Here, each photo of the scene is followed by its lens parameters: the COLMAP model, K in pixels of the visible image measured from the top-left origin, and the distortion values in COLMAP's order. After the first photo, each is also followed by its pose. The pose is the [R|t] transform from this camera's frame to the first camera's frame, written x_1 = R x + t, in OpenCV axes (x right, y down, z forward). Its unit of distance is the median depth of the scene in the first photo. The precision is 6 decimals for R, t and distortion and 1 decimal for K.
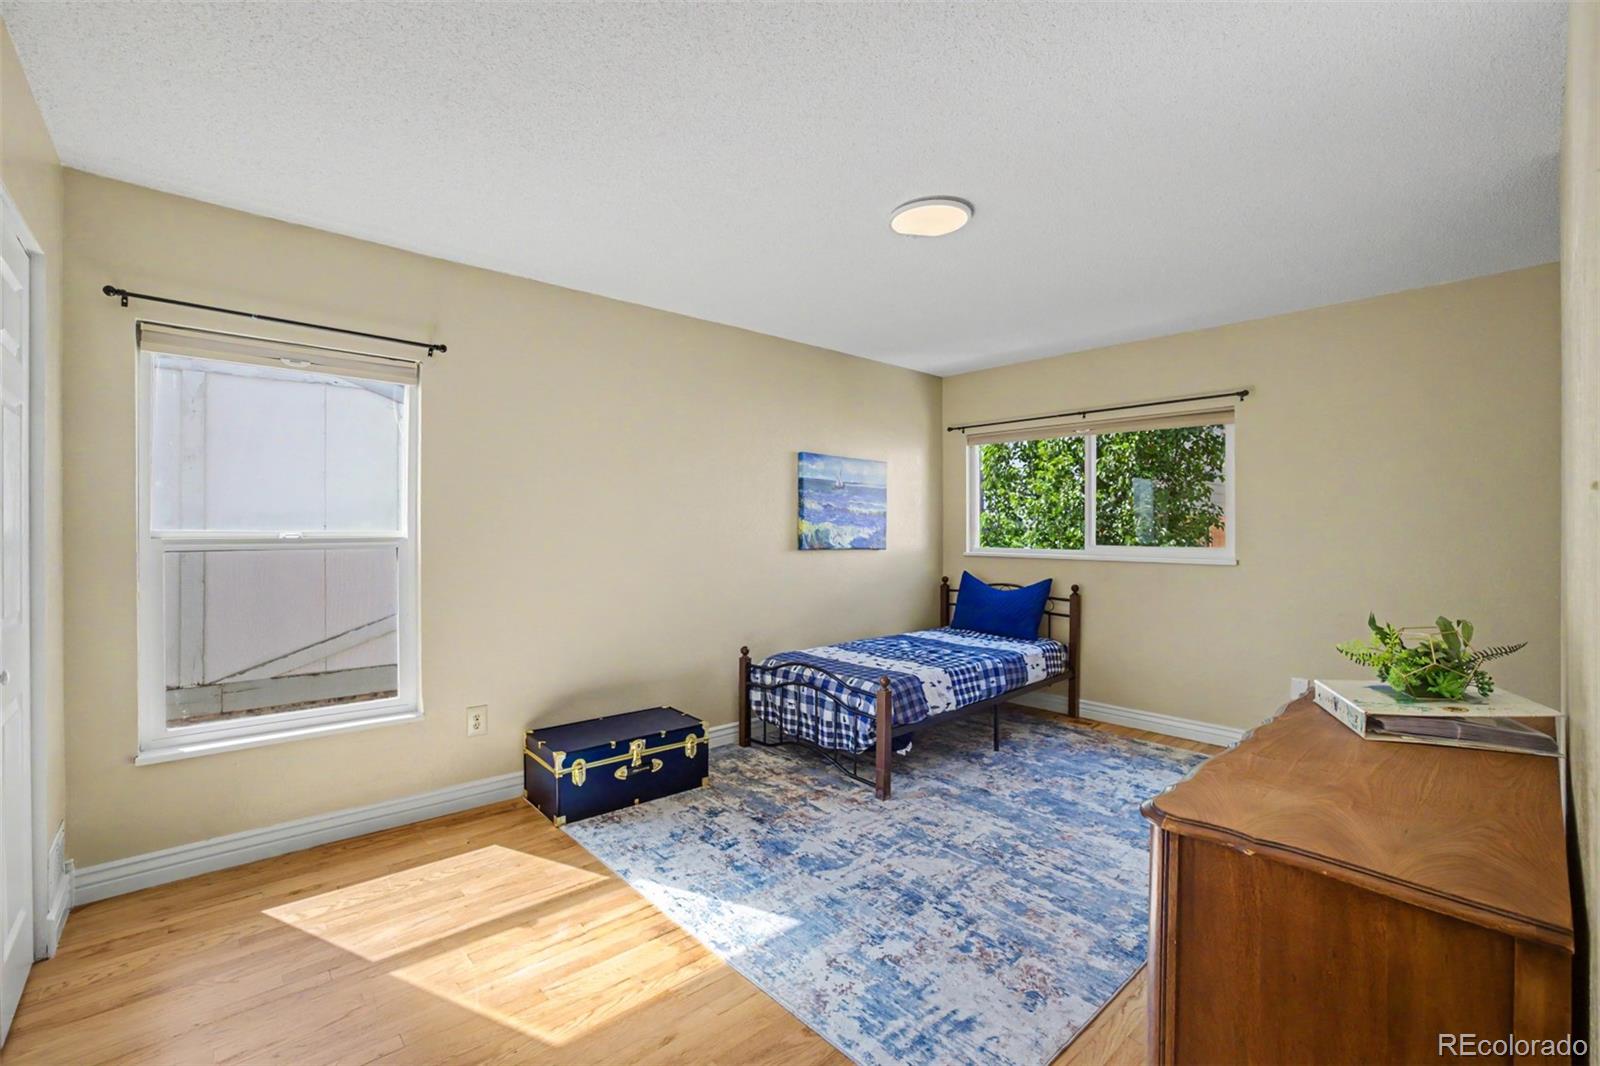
lens RADIAL K [[700.2, 0, 788.6], [0, 700.2, 523.8], [0, 0, 1]] dist [-0.050841, 0.023770]
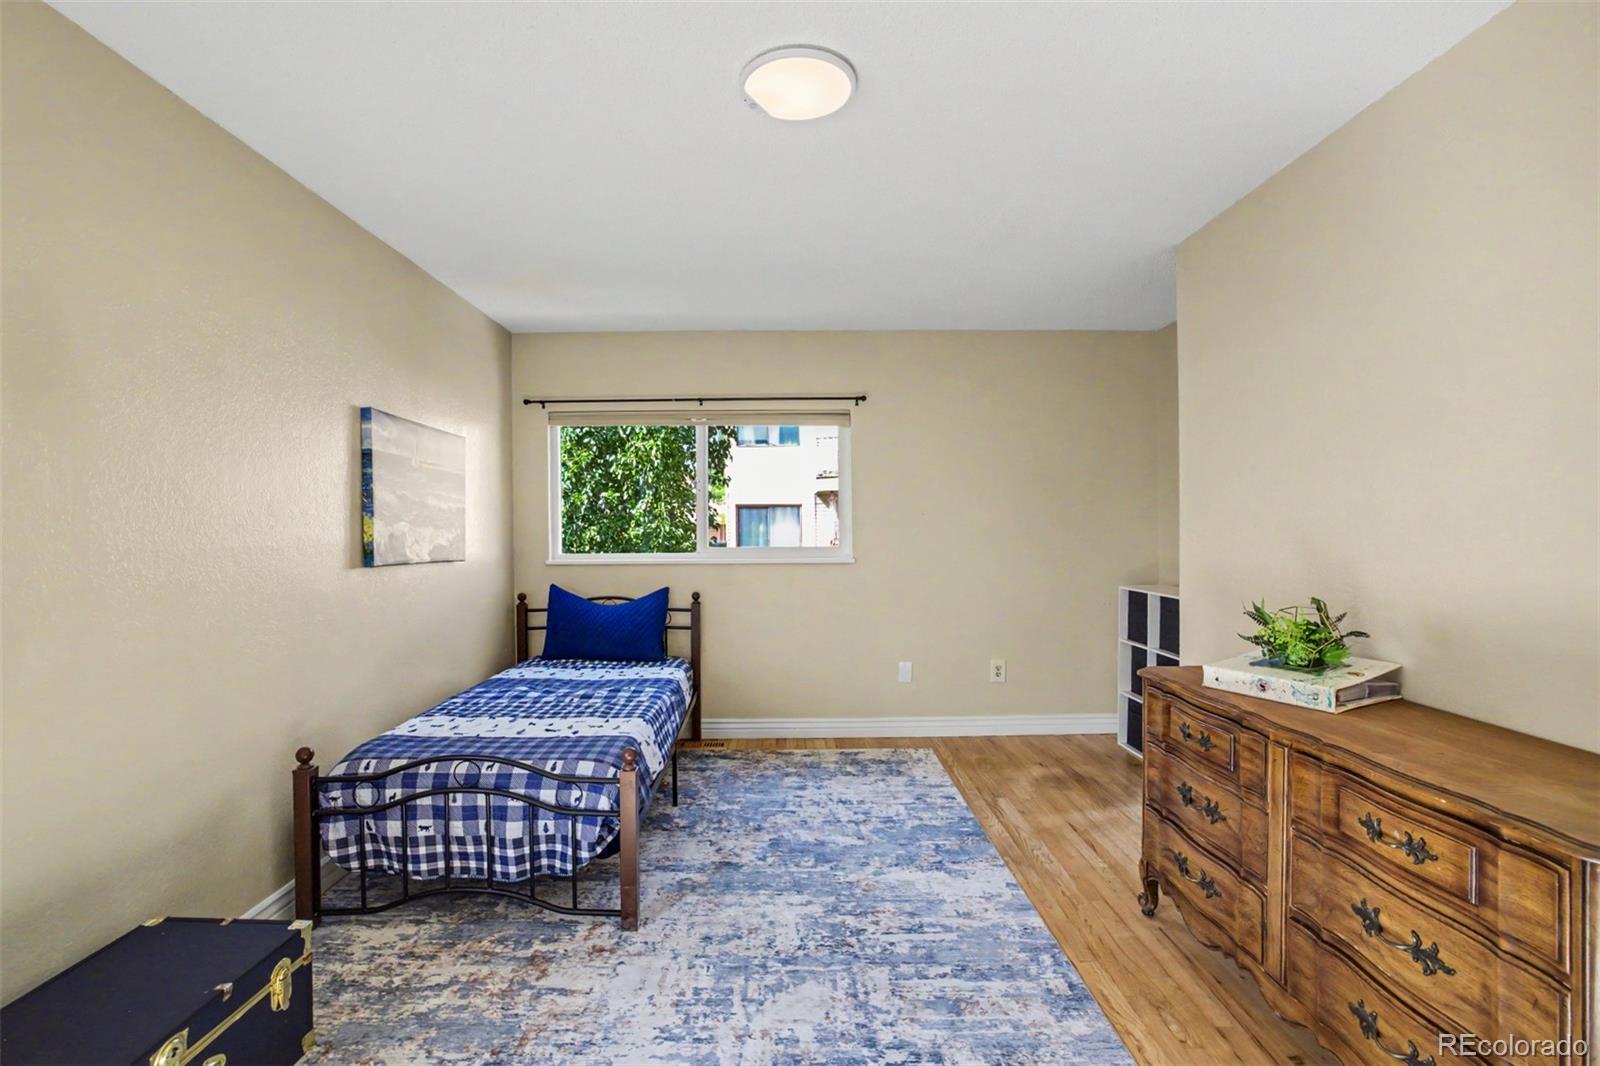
lens RADIAL K [[715.6, 0, 792.7], [0, 715.6, 529.9], [0, 0, 1]] dist [-0.049109, 0.020541]
pose [[0.658040, -0.009611, 0.752922, -0.240359], [0.005536, 0.999953, 0.007926, 0.001972], [-0.752963, -0.001048, 0.658062, 0.375495]]
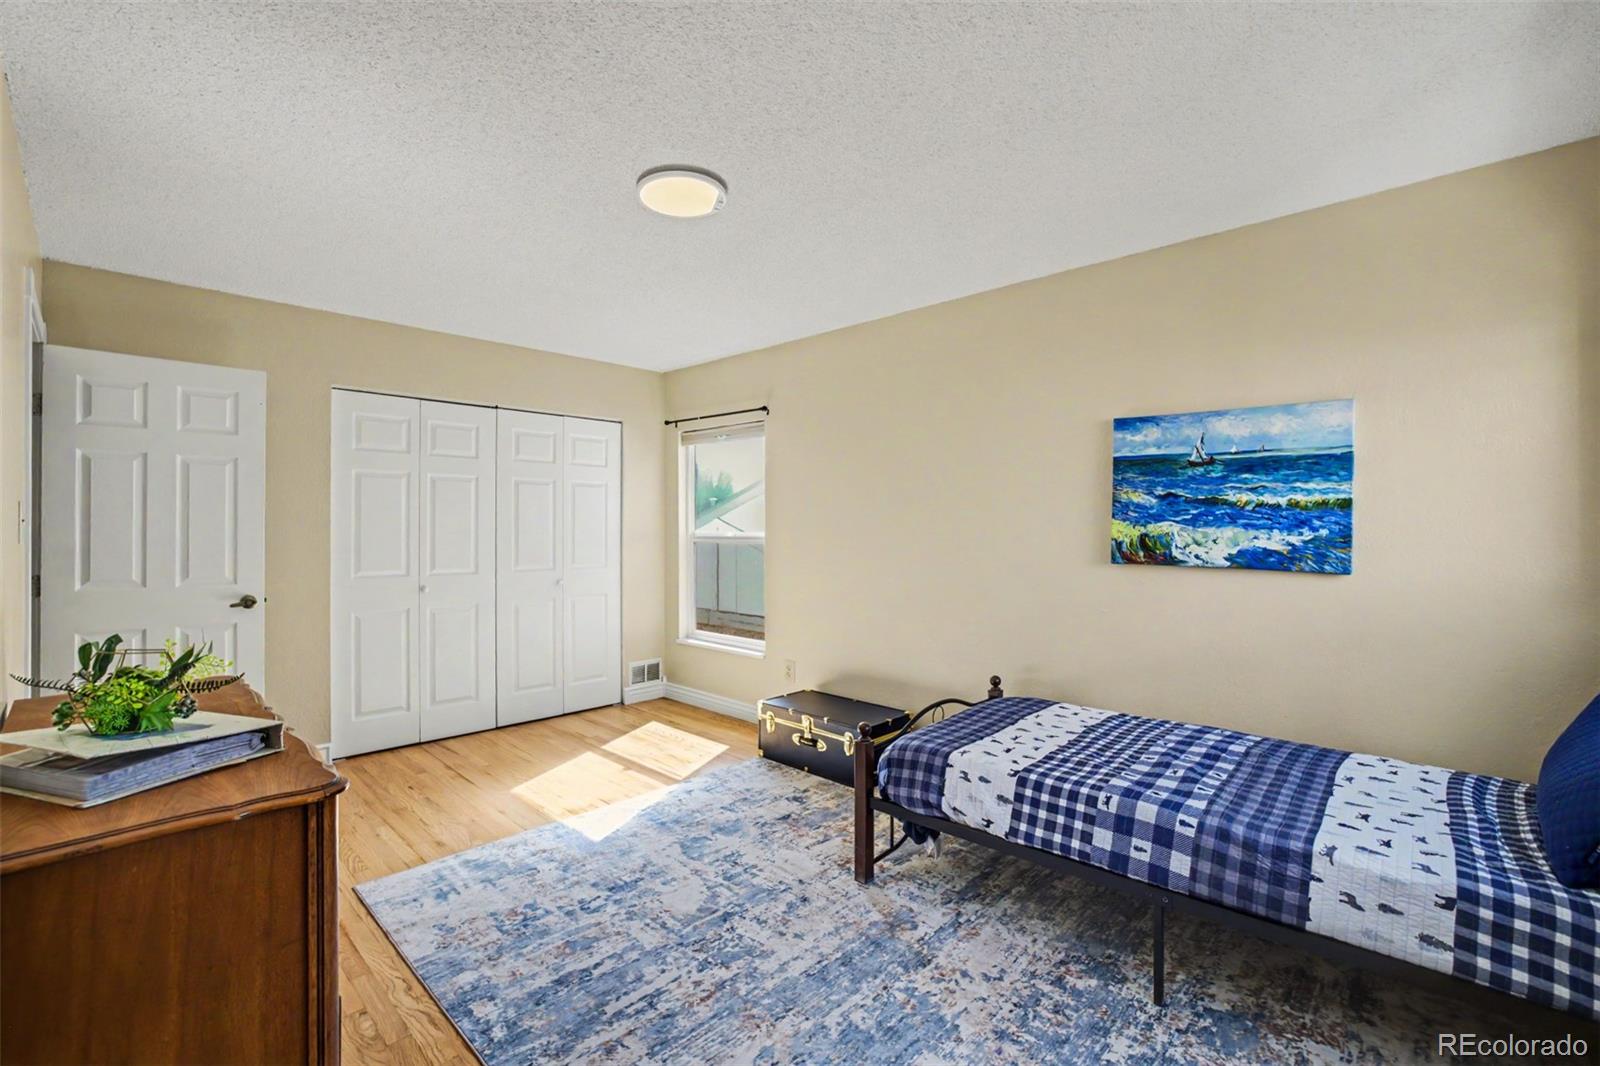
lens RADIAL K [[700.2, 0, 788.6], [0, 700.2, 523.8], [0, 0, 1]] dist [-0.050841, 0.023770]
pose [[0.068987, -0.010154, -0.997566, 0.791888], [0.005295, 0.999938, -0.009812, 0.004158], [0.997604, -0.004605, 0.069036, 0.757470]]
